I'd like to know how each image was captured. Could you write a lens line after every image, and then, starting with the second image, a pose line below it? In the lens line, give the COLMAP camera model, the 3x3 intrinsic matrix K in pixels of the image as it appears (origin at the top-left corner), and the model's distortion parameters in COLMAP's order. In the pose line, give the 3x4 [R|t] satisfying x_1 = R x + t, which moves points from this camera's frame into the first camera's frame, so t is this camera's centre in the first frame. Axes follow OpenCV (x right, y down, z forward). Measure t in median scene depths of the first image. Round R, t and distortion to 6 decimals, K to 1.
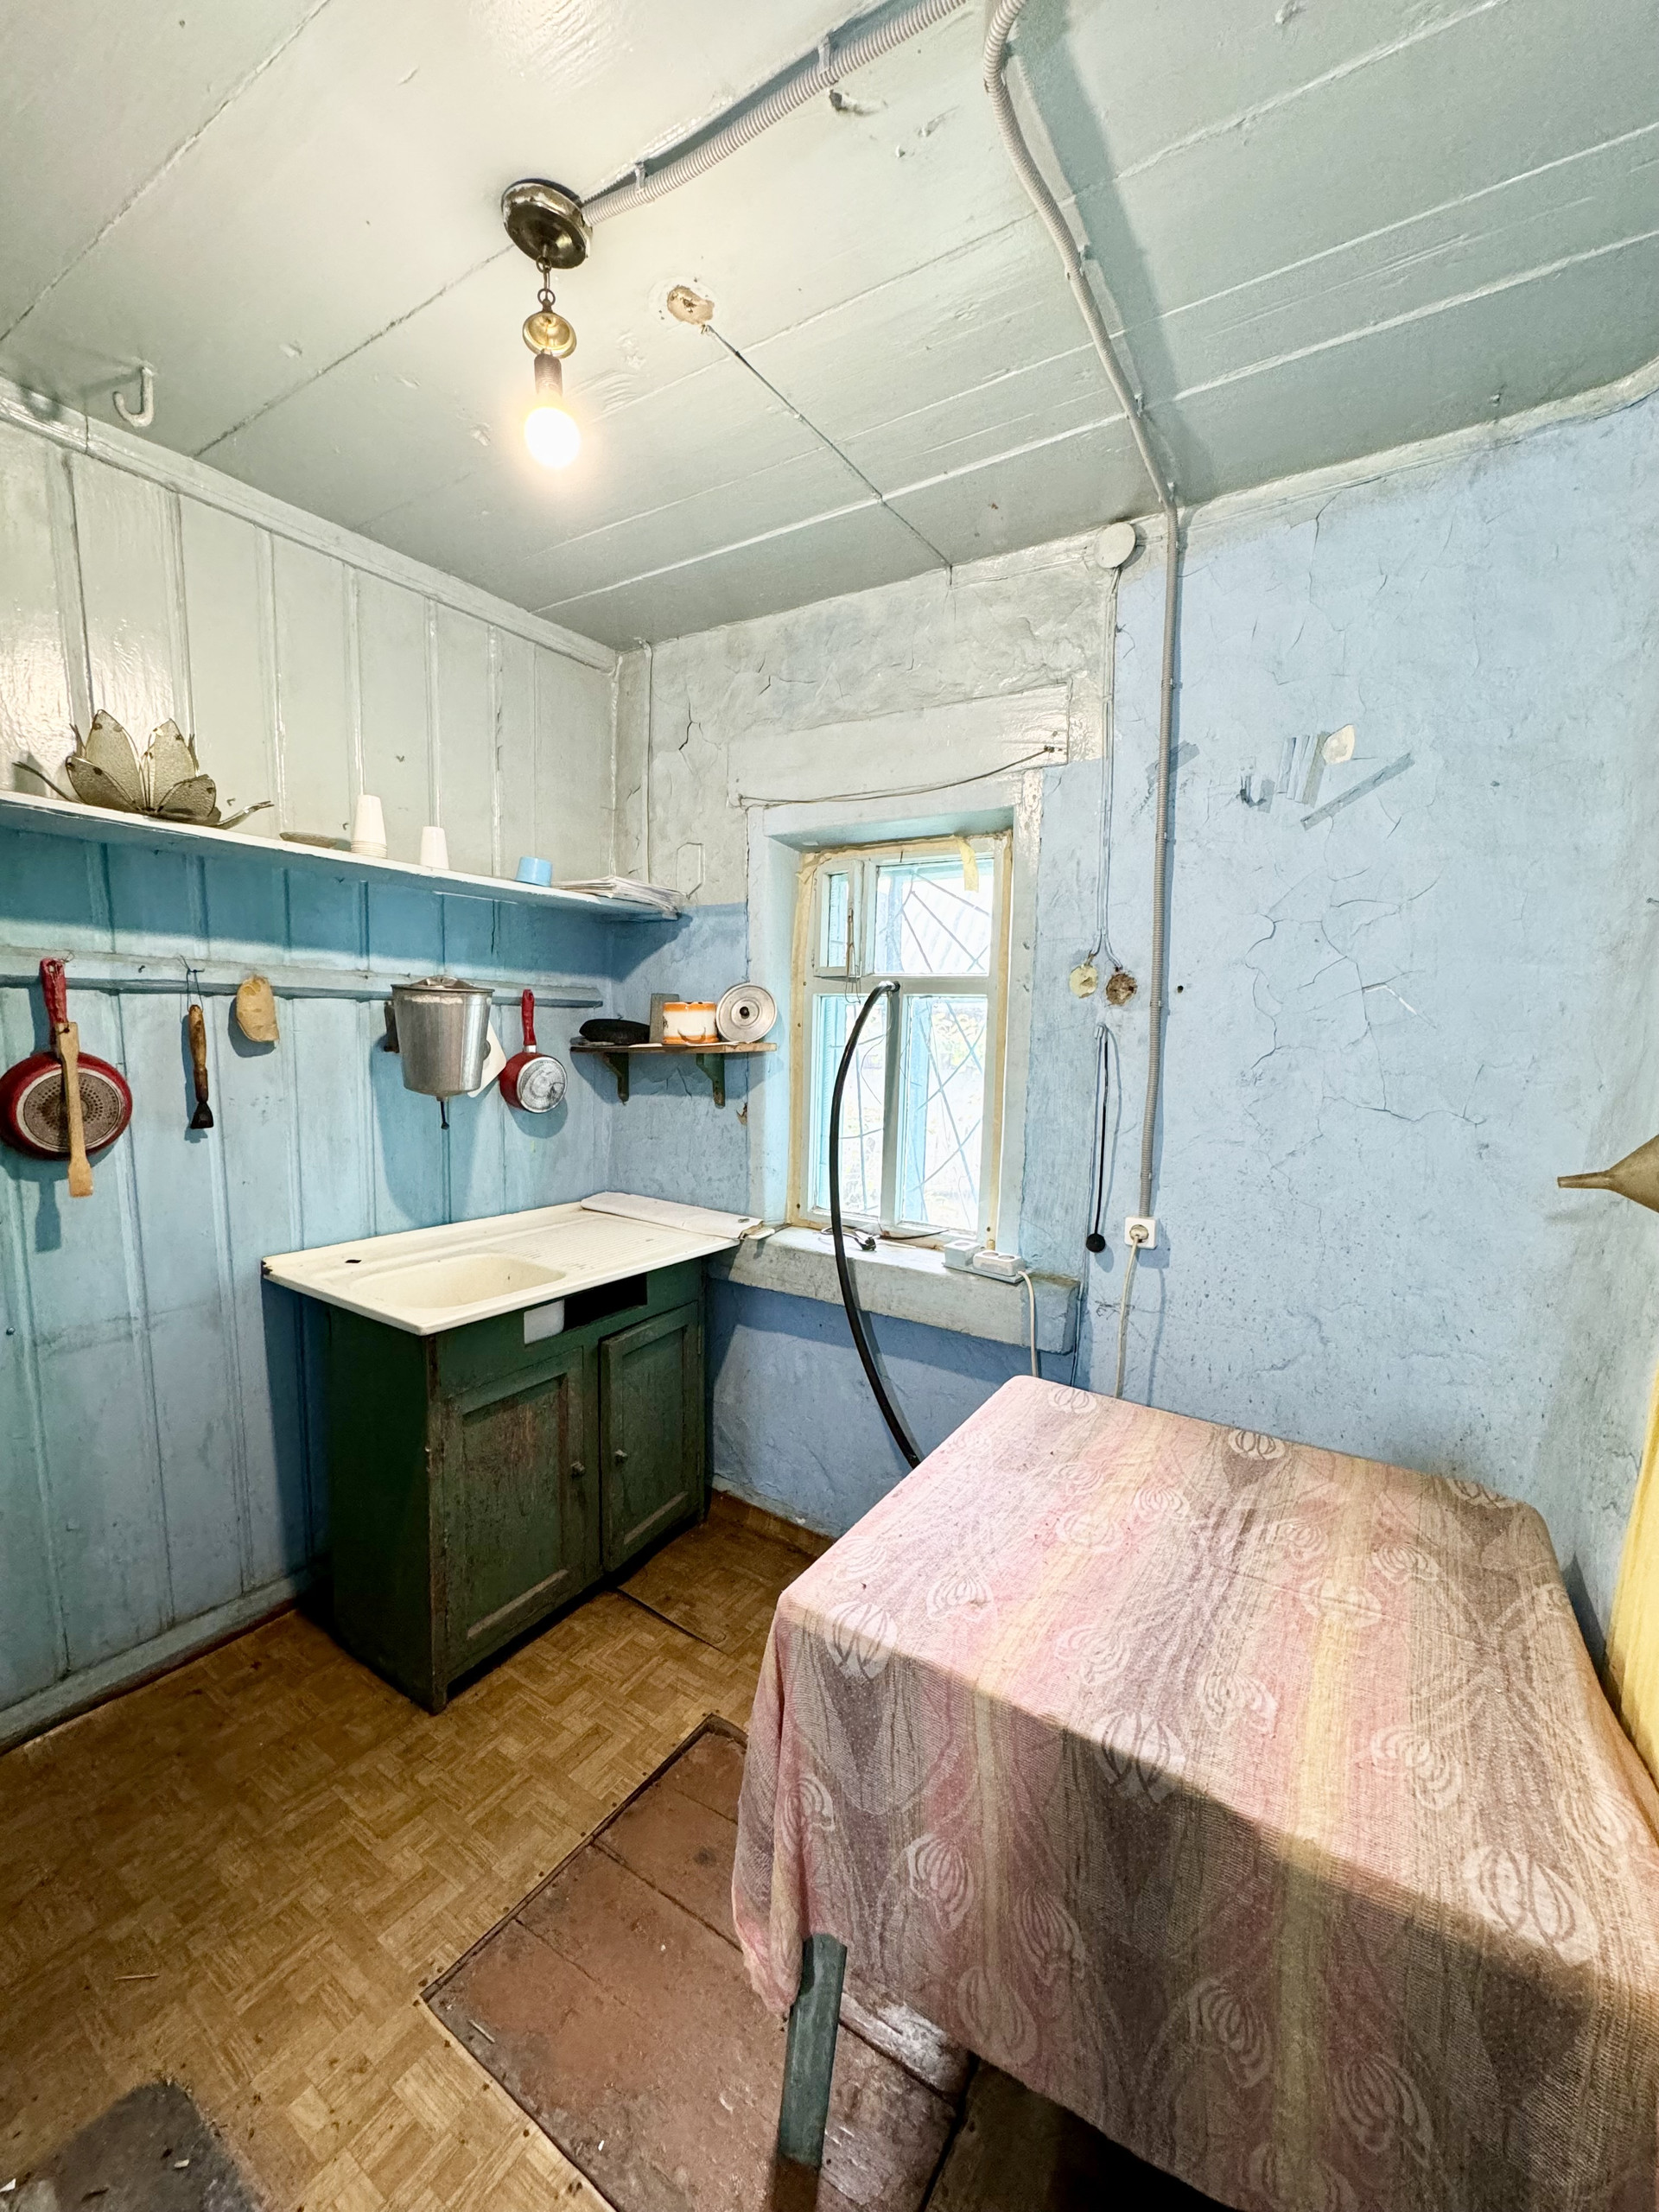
lens RADIAL K [[882.2, 0, 829.5], [0, 882.2, 1106.0], [0, 0, 1]] dist [0.001672, -0.000187]
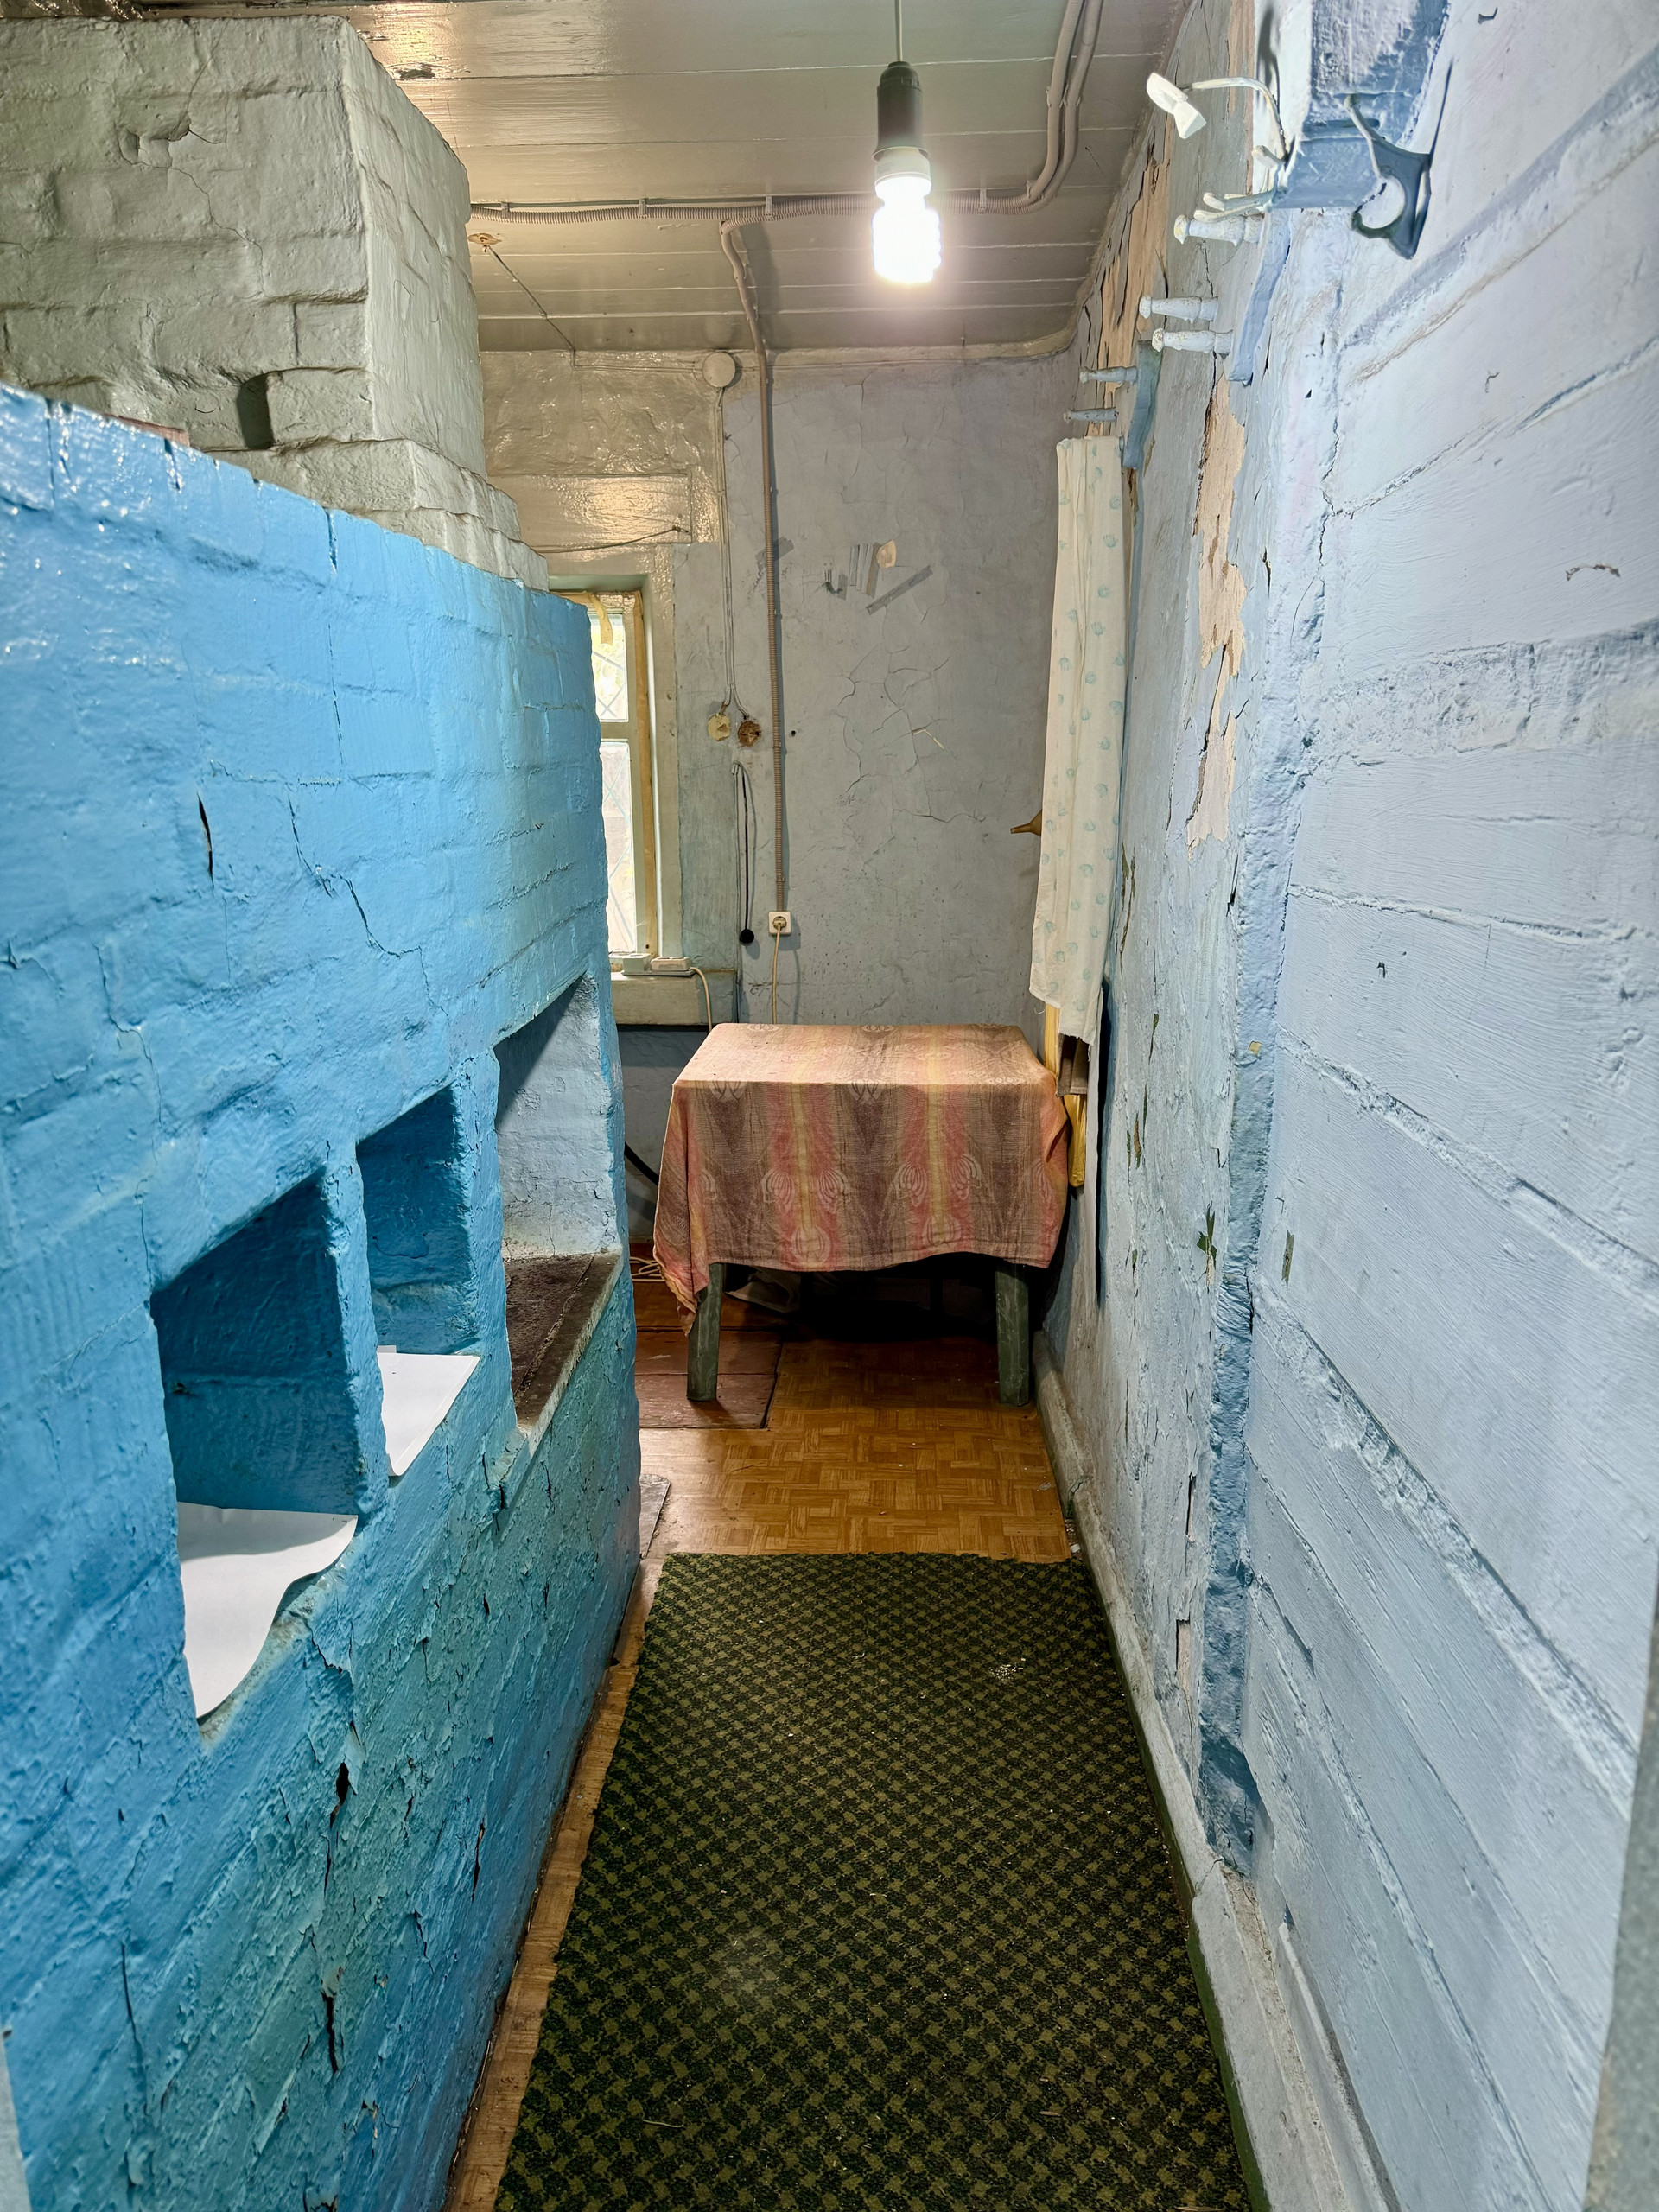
lens RADIAL K [[1541.6, 0, 821.0], [0, 1541.6, 1111.8], [0, 0, 1]] dist [0.056388, -0.070311]
pose [[0.868944, -0.128656, 0.477895, -0.730966], [0.074508, 0.988622, 0.130675, 0.125598], [-0.489269, -0.077942, 0.868643, -1.052113]]
